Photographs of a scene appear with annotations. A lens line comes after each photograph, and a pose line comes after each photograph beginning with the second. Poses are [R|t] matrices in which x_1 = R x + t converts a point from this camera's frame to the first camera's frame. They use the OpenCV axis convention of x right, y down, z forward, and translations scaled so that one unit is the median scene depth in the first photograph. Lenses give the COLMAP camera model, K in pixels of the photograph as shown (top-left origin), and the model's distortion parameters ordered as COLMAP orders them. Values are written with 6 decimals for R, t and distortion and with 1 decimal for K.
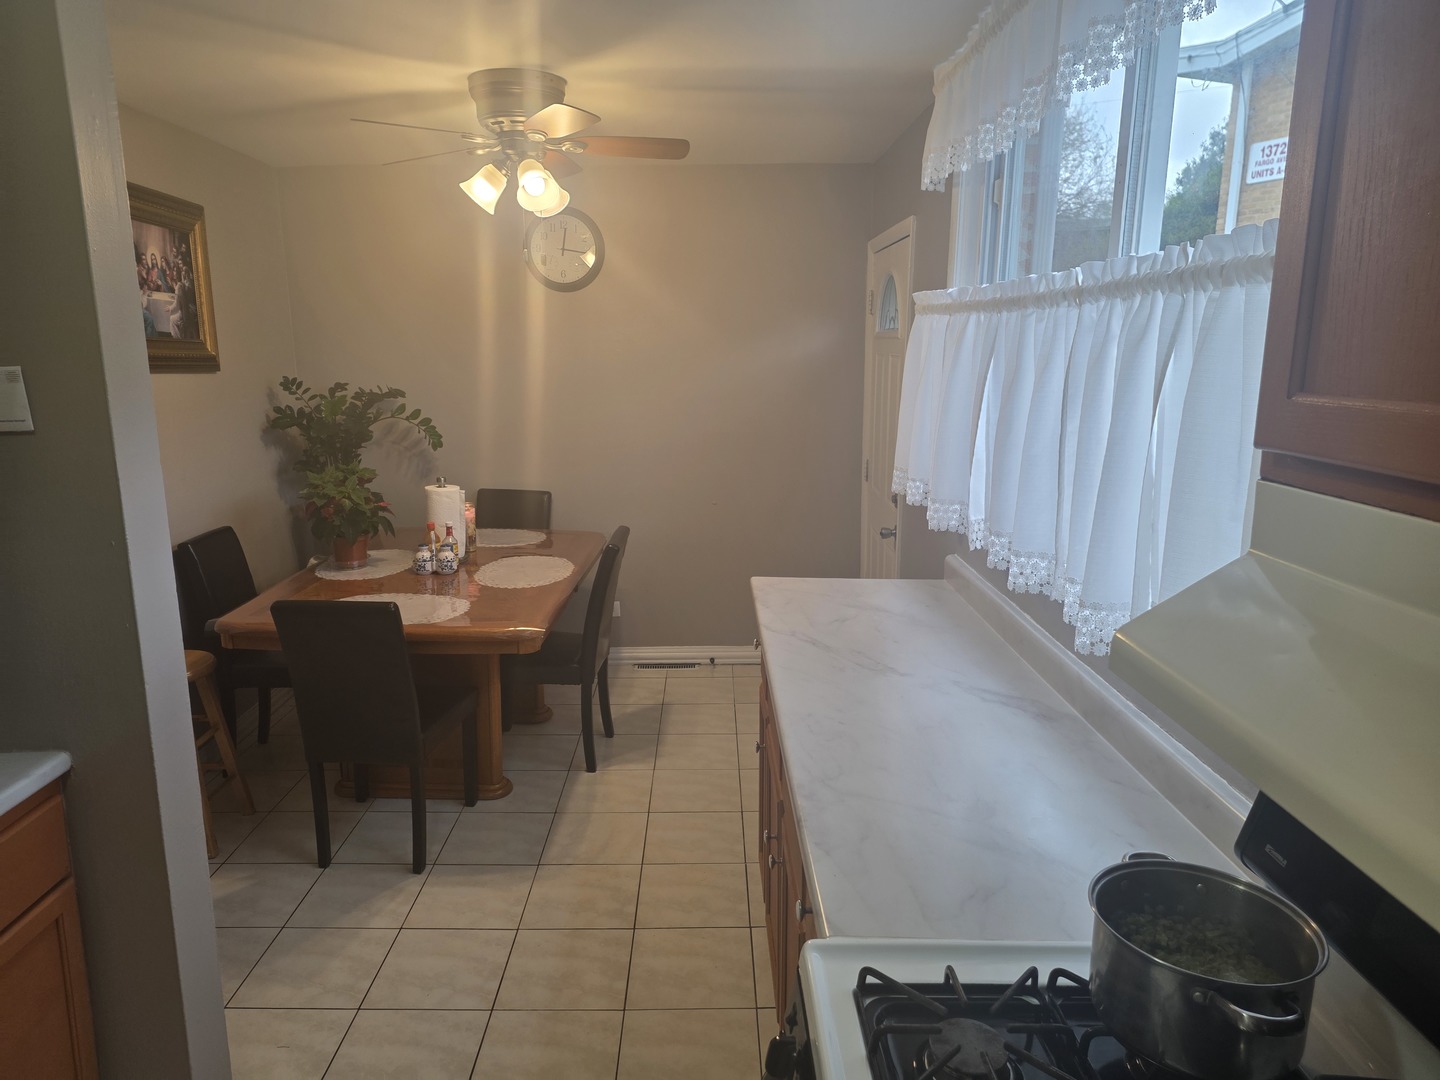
lens RADIAL K [[969.9, 0, 718.2], [0, 969.9, 540.9], [0, 0, 1]] dist [0.056926, 0.001094]
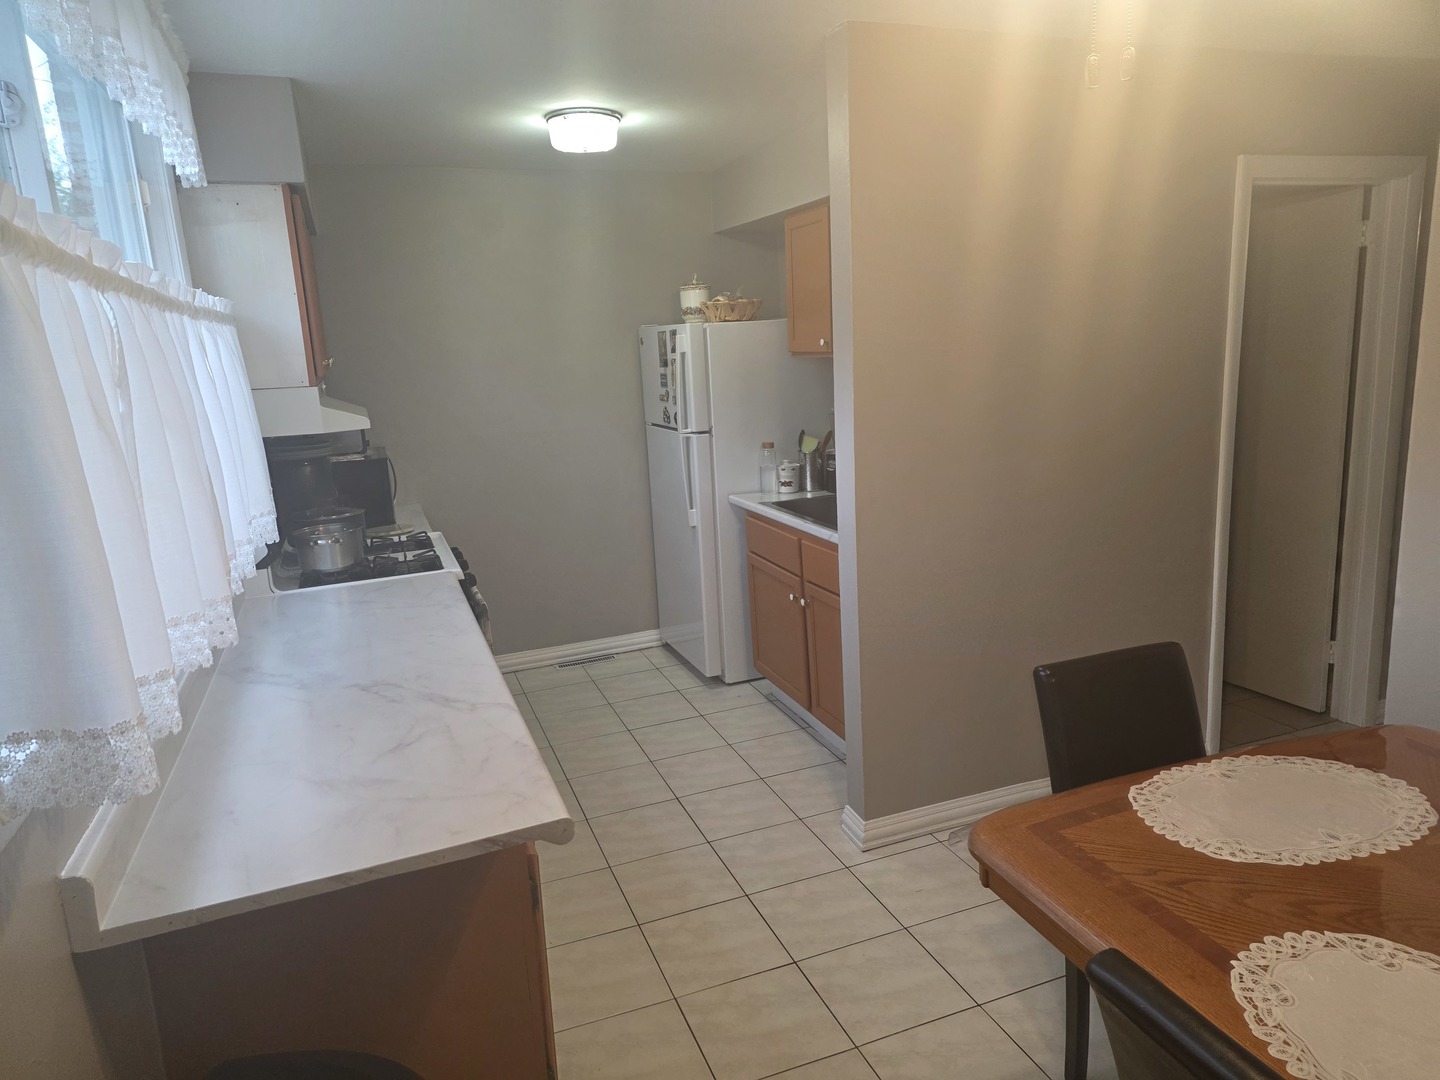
lens RADIAL K [[969.9, 0, 721.8], [0, 969.9, 538.6], [0, 0, 1]] dist [0.056926, 0.001094]
pose [[-0.941212, 0.118133, -0.316489, 0.120921], [-0.013766, 0.922673, 0.385337, -0.338139], [0.337537, 0.367041, -0.866805, 1.700579]]
